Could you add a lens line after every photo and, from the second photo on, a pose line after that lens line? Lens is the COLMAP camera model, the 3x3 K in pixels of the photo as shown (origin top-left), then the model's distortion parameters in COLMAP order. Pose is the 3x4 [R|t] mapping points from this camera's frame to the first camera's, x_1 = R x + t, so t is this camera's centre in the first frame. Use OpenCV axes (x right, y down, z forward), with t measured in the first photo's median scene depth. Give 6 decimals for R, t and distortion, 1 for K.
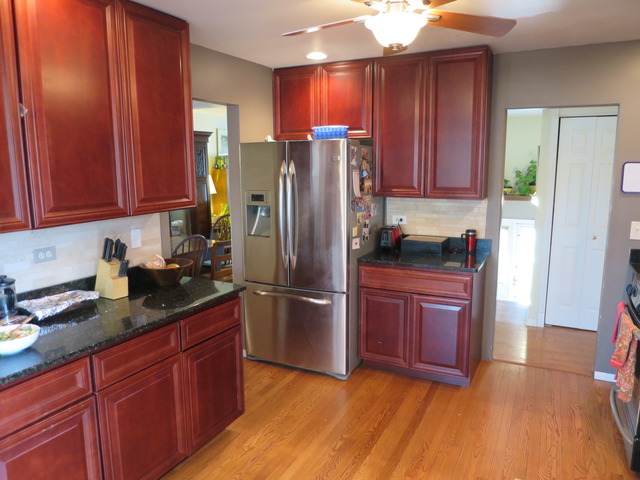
lens RADIAL K [[458.4, 0, 319.3], [0, 458.4, 241.2], [0, 0, 1]] dist [-0.048442, 0.001454]
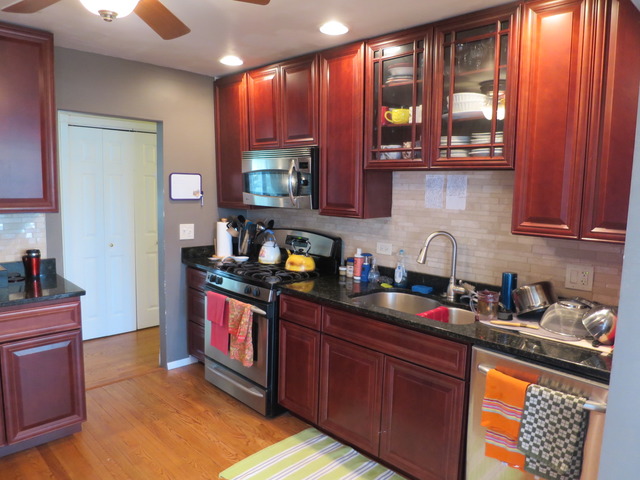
lens RADIAL K [[458.4, 0, 319.2], [0, 458.4, 238.7], [0, 0, 1]] dist [-0.048442, 0.001454]
pose [[0.312361, -0.095150, 0.945186, -0.289050], [0.129115, 0.989991, 0.056991, -0.026085], [-0.941148, 0.104236, 0.321519, 0.263802]]
